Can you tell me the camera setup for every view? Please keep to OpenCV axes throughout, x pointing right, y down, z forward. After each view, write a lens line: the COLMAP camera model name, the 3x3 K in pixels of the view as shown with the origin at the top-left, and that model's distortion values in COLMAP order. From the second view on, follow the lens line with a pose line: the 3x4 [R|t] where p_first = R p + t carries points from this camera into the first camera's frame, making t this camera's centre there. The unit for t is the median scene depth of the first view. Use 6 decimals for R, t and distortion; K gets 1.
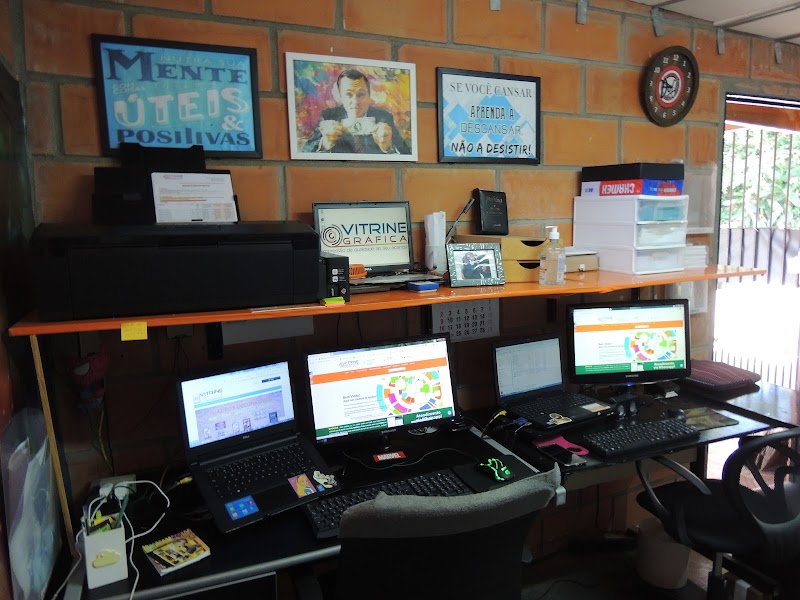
lens RADIAL K [[581.7, 0, 400.6], [0, 581.7, 302.0], [0, 0, 1]] dist [-0.001910, -0.006520]
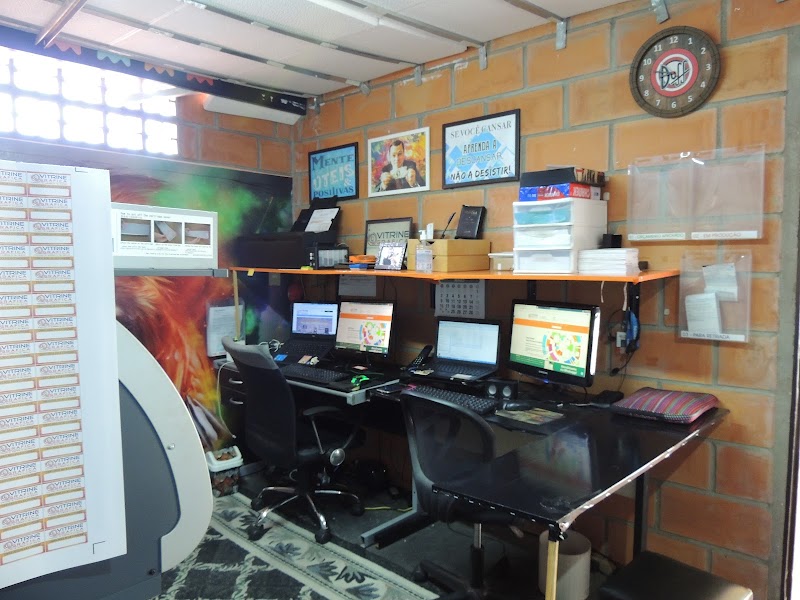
lens RADIAL K [[581.7, 0, 400.9], [0, 581.7, 300.3], [0, 0, 1]] dist [-0.001910, -0.006520]
pose [[0.380976, 0.086797, -0.920502, 1.370404], [-0.130607, 0.990653, 0.039356, -0.010476], [0.915314, 0.105230, 0.388752, 0.373921]]
